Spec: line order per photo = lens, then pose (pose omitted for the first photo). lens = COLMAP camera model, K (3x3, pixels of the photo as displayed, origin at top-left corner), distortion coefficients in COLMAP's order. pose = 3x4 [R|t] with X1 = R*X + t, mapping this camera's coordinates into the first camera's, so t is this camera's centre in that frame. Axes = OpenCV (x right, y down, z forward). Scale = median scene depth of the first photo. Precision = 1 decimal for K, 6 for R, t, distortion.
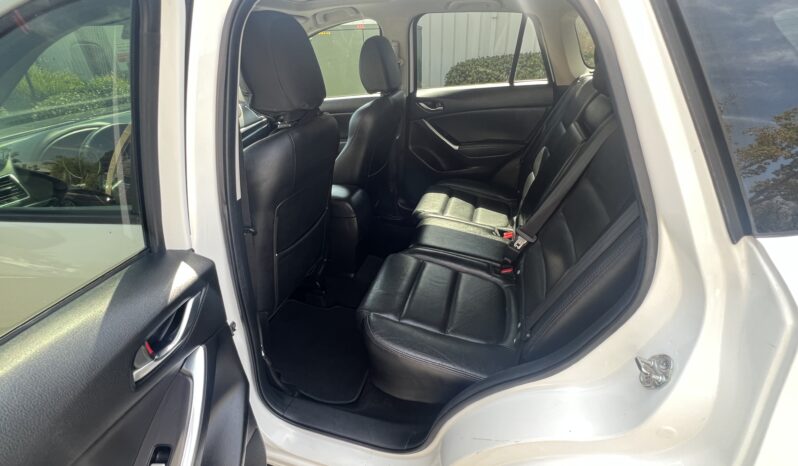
lens RADIAL K [[338.6, 0, 396.1], [0, 338.6, 233.3], [0, 0, 1]] dist [-0.002105, 0.000354]
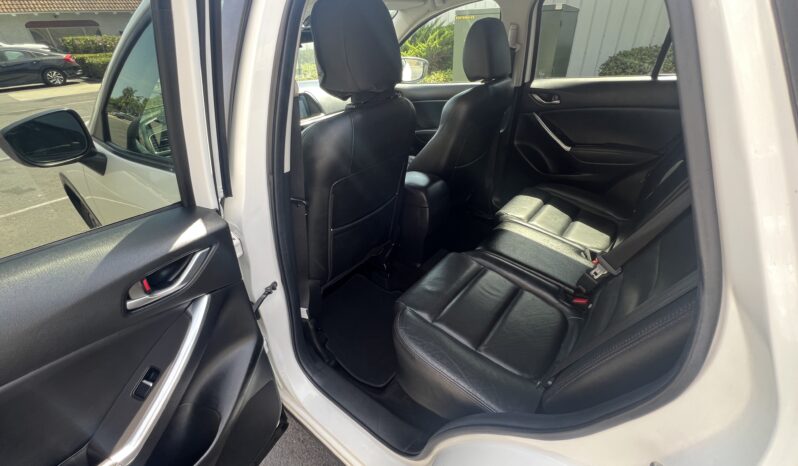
lens RADIAL K [[338.6, 0, 400.2], [0, 338.6, 233.2], [0, 0, 1]] dist [-0.002105, 0.000354]
pose [[0.928212, 0.193539, -0.317752, 0.133121], [-0.182960, 0.981093, 0.063111, -0.023056], [0.323958, -0.000445, 0.946071, 0.052857]]
